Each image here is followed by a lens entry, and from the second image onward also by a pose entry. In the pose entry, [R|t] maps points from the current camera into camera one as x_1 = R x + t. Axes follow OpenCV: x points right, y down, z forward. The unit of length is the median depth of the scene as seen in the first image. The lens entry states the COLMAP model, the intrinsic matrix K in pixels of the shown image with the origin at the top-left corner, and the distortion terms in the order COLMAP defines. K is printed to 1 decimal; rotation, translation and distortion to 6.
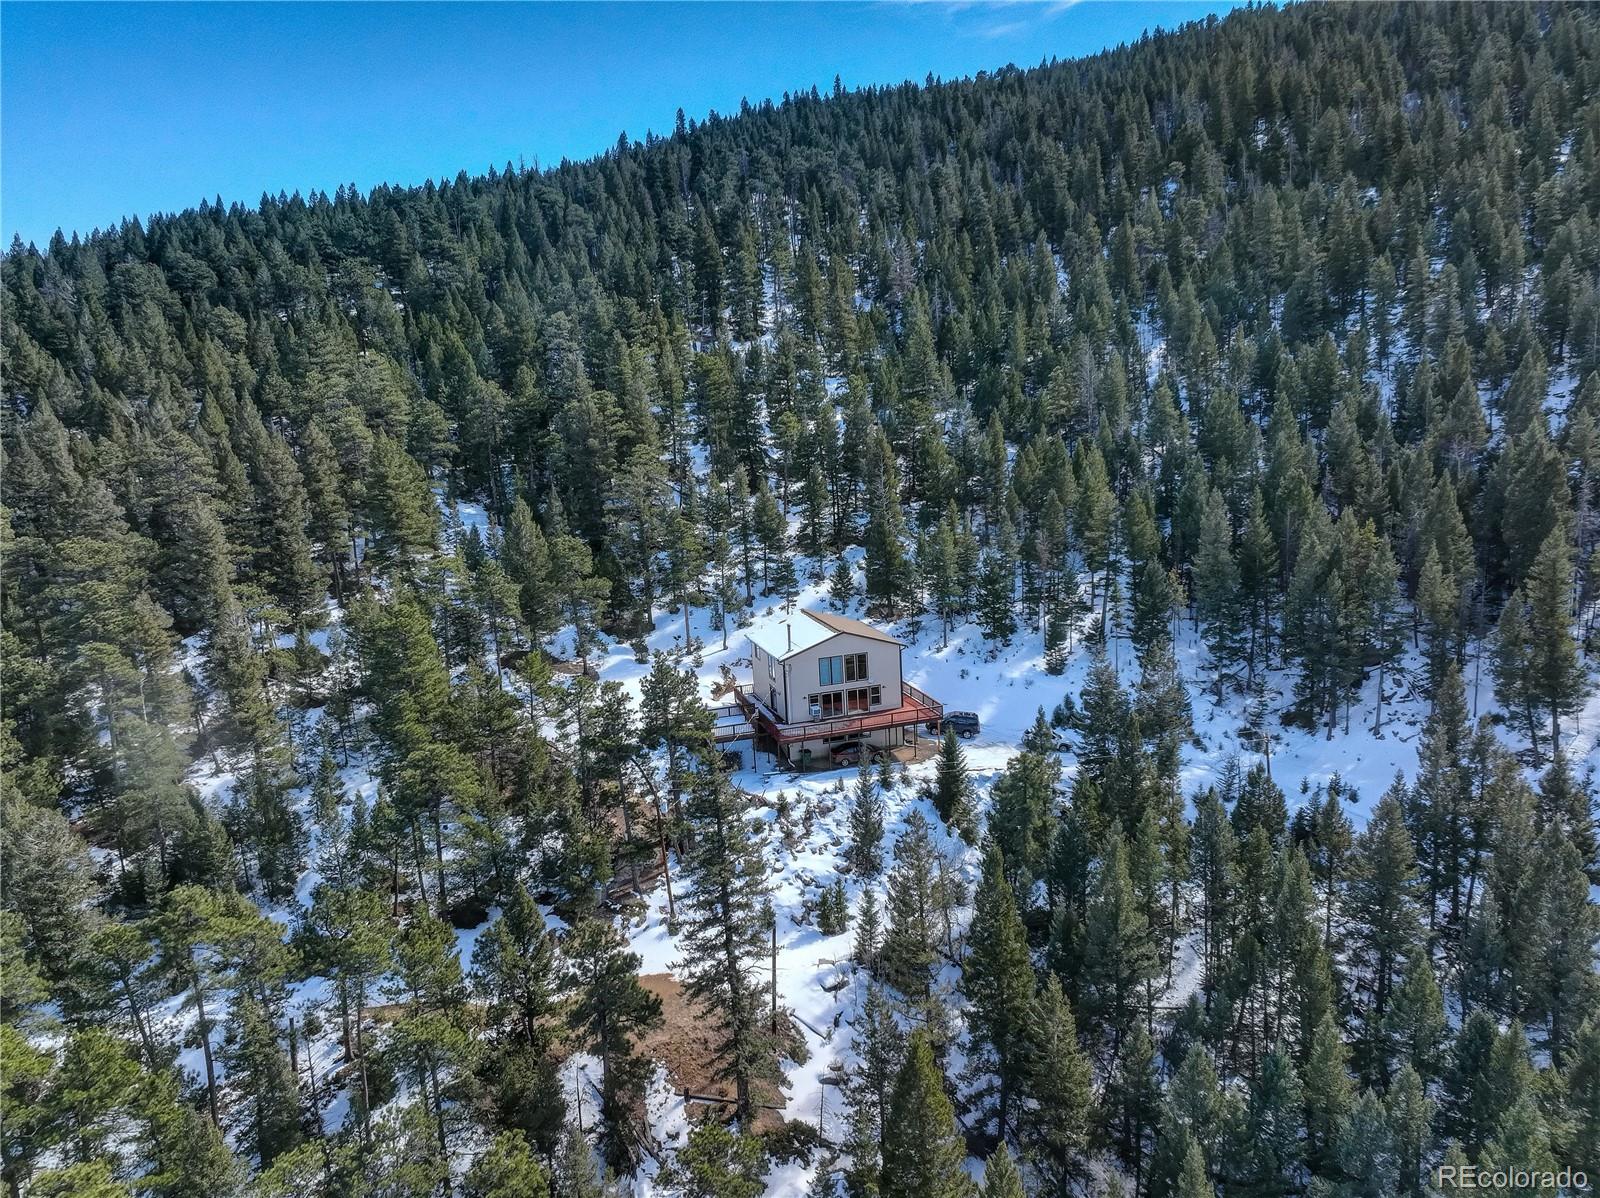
lens RADIAL K [[1123.0, 0, 800.0], [0, 1123.0, 599.0], [0, 0, 1]] dist [-0.003343, 0.035629]
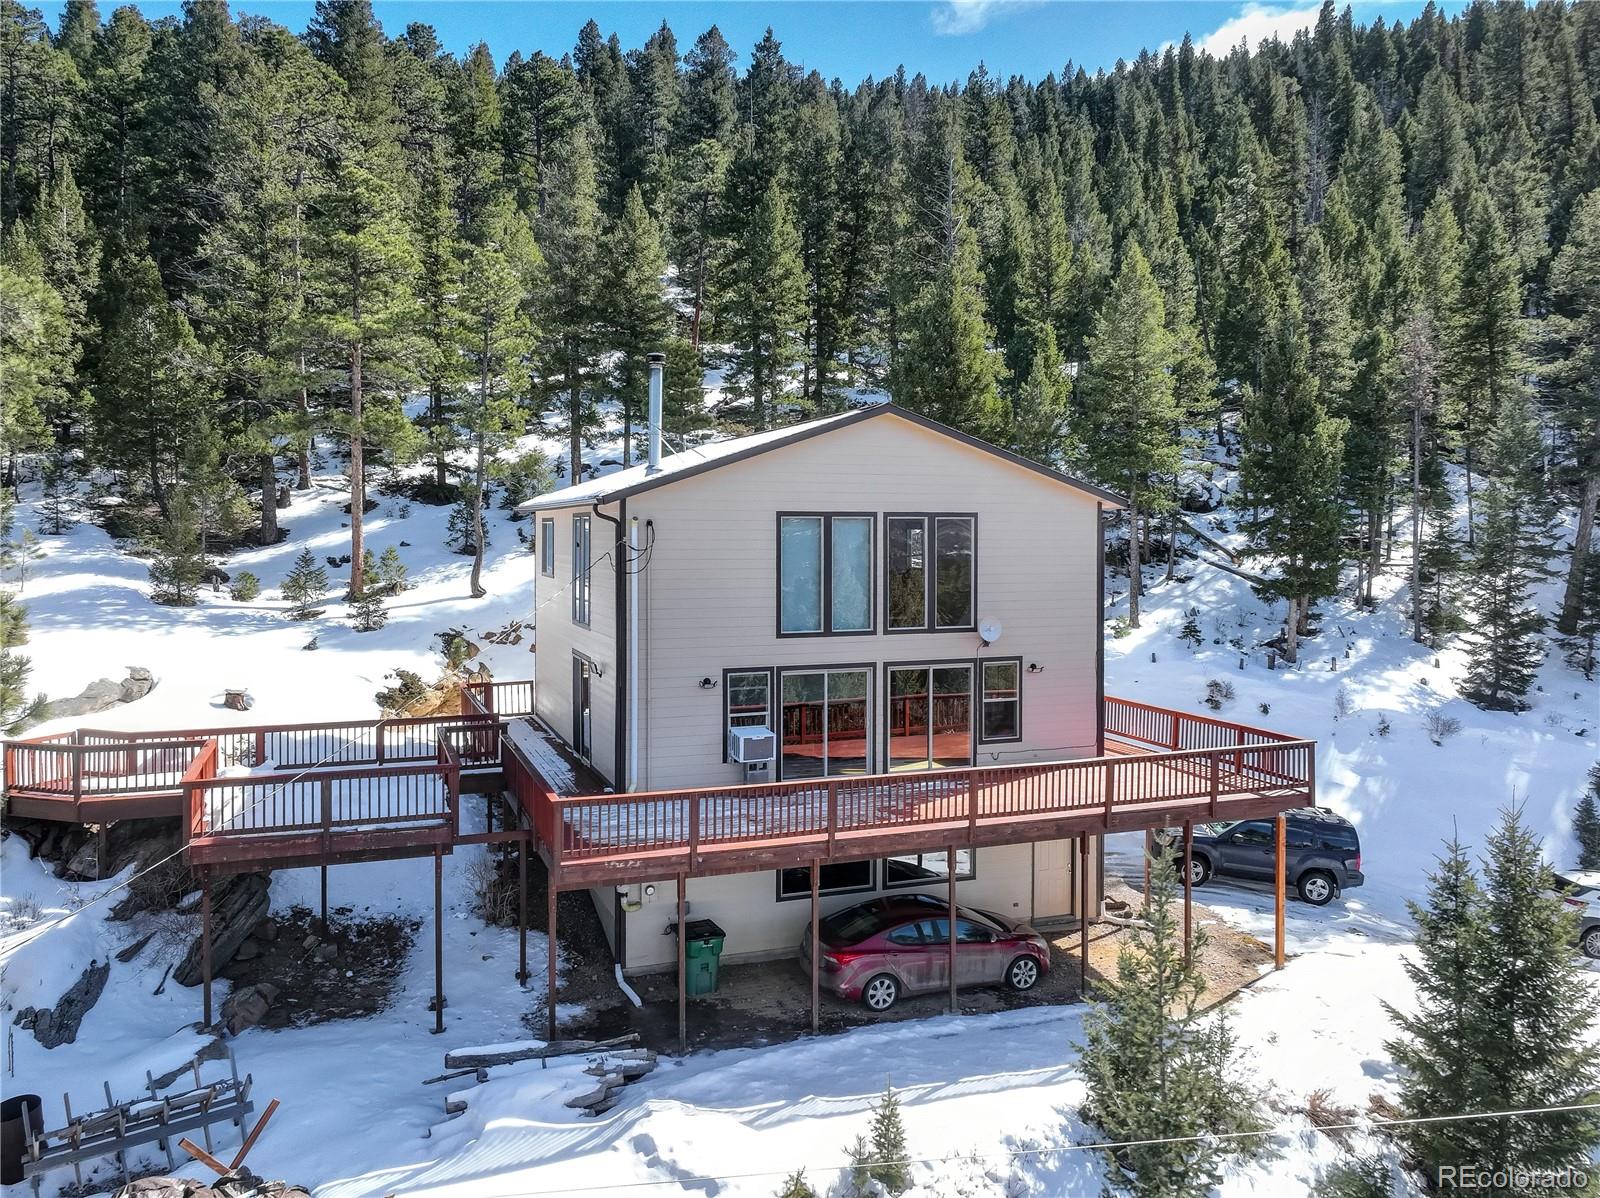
lens RADIAL K [[1123.0, 0, 800.0], [0, 1123.0, 599.0], [0, 0, 1]] dist [-0.003343, 0.035629]
pose [[0.995737, 0.057321, 0.072261, 0.005727], [-0.045736, 0.987190, -0.152856, 0.103456], [-0.080097, 0.148900, 0.985603, 0.766249]]
